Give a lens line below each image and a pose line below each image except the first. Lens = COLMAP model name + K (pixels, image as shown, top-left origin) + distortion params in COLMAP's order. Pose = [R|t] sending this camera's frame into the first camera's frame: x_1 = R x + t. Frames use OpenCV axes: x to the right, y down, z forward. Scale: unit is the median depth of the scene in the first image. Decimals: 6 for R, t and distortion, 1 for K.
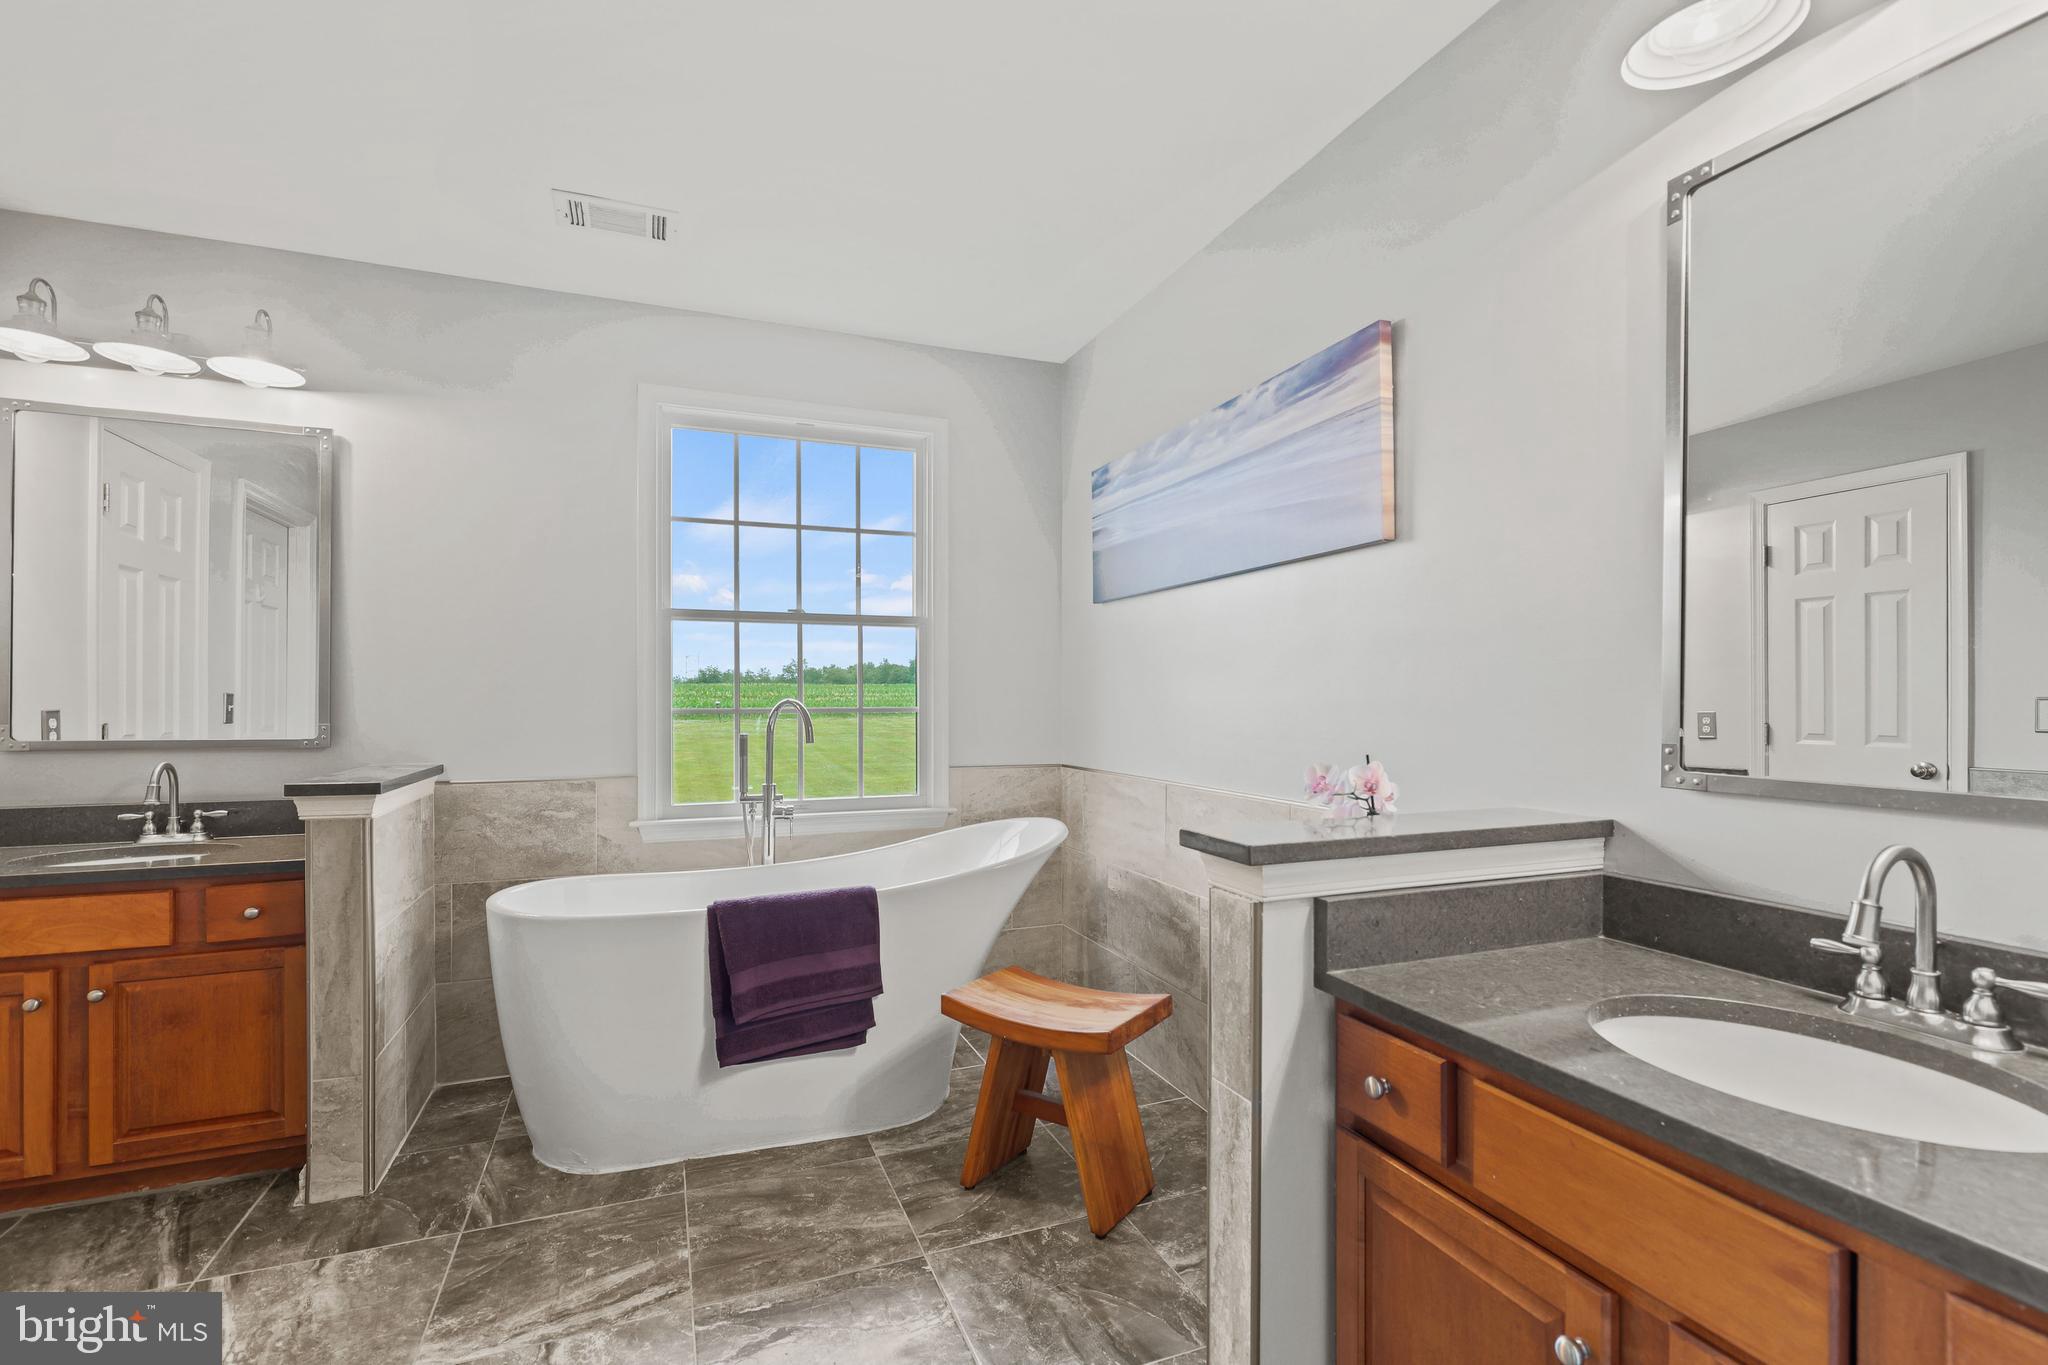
lens RADIAL K [[929.7, 0, 1027.9], [0, 929.7, 714.3], [0, 0, 1]] dist [0.002321, 0.000140]
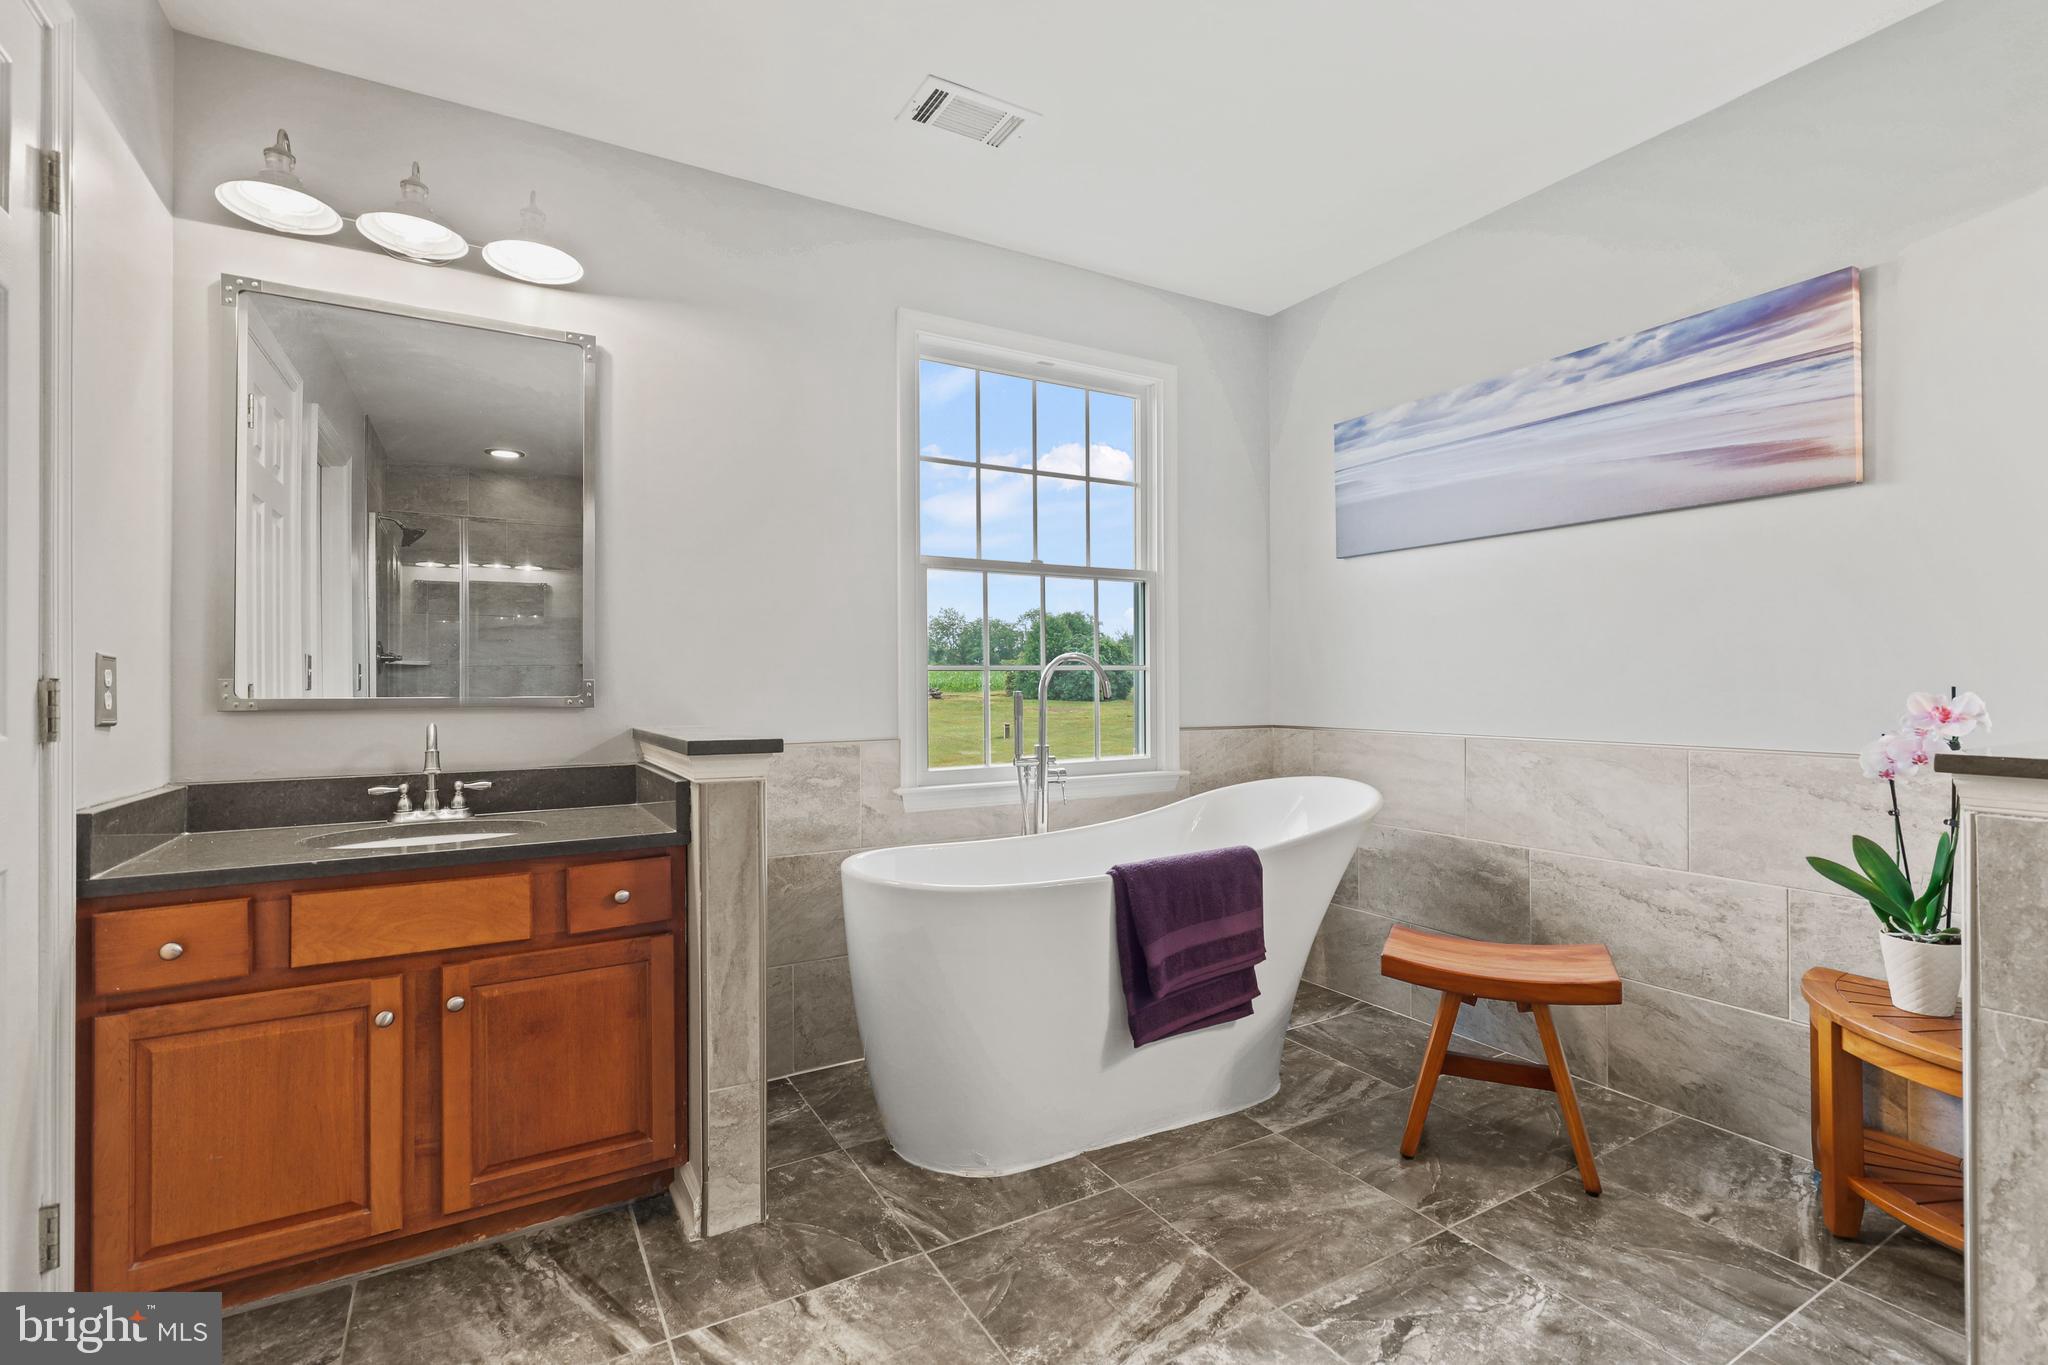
lens RADIAL K [[931.6, 0, 1030.5], [0, 931.6, 690.4], [0, 0, 1]] dist [0.000986, 0.000034]
pose [[0.989071, -0.006677, 0.147286, -0.557588], [0.007699, 0.999950, -0.006369, 0.033554], [-0.147236, 0.007434, 0.989073, 0.106476]]
